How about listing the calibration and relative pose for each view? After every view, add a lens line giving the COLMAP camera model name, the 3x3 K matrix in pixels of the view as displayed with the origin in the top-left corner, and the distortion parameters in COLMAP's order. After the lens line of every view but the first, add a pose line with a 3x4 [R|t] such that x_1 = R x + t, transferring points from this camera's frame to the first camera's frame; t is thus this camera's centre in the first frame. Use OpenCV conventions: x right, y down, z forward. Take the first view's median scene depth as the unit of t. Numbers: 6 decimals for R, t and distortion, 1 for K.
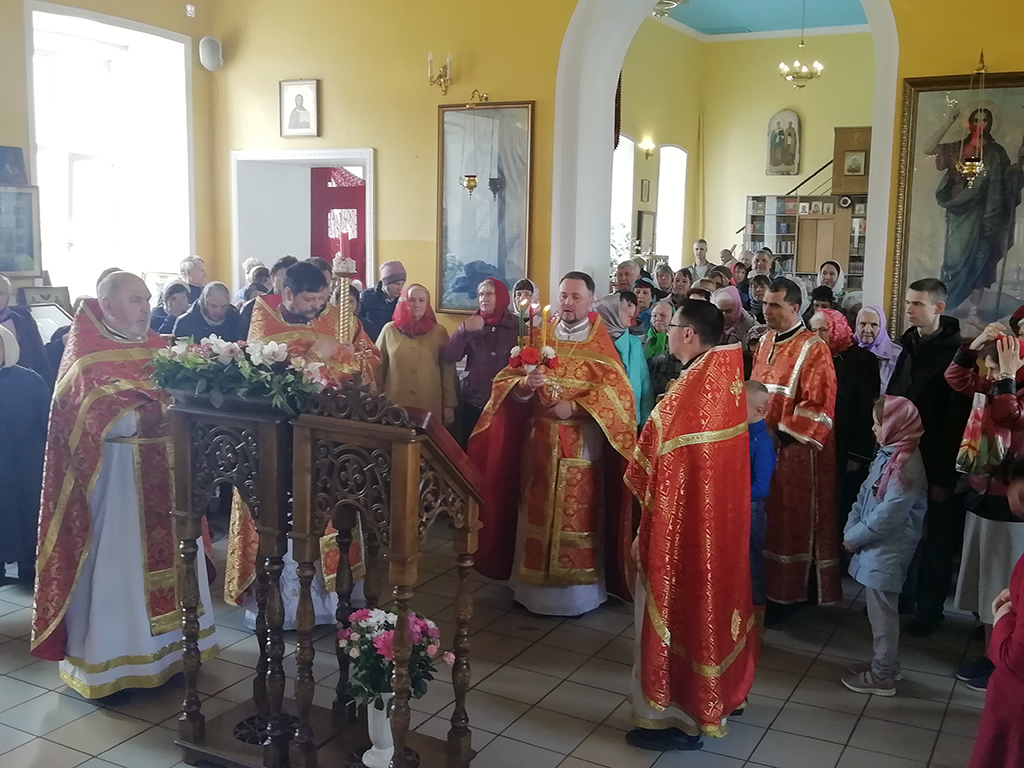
lens RADIAL K [[1056.7, 0, 512.0], [0, 1056.7, 384.0], [0, 0, 1]] dist [0.007217, 0.008577]
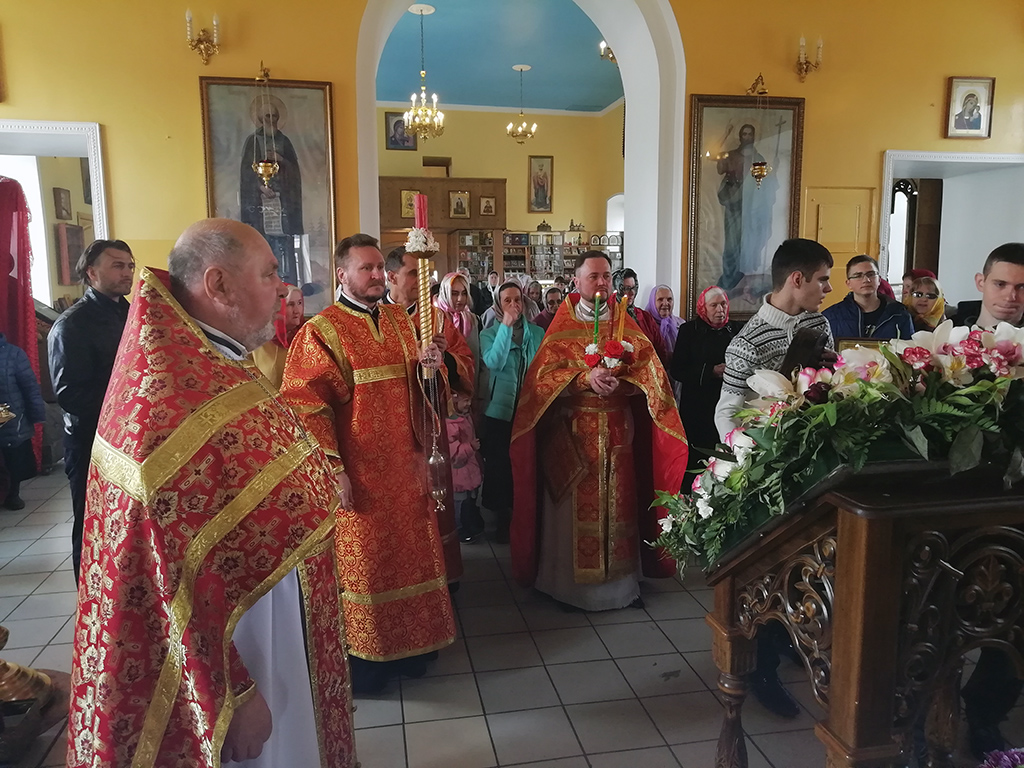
lens RADIAL K [[778.6, 0, 512.0], [0, 778.6, 384.0], [0, 0, 1]] dist [0.010087, -0.002221]
pose [[0.773170, -0.105280, 0.625400, -0.304927], [0.107829, 0.993589, 0.033954, -0.016533], [-0.624965, 0.041184, 0.779566, 0.391838]]
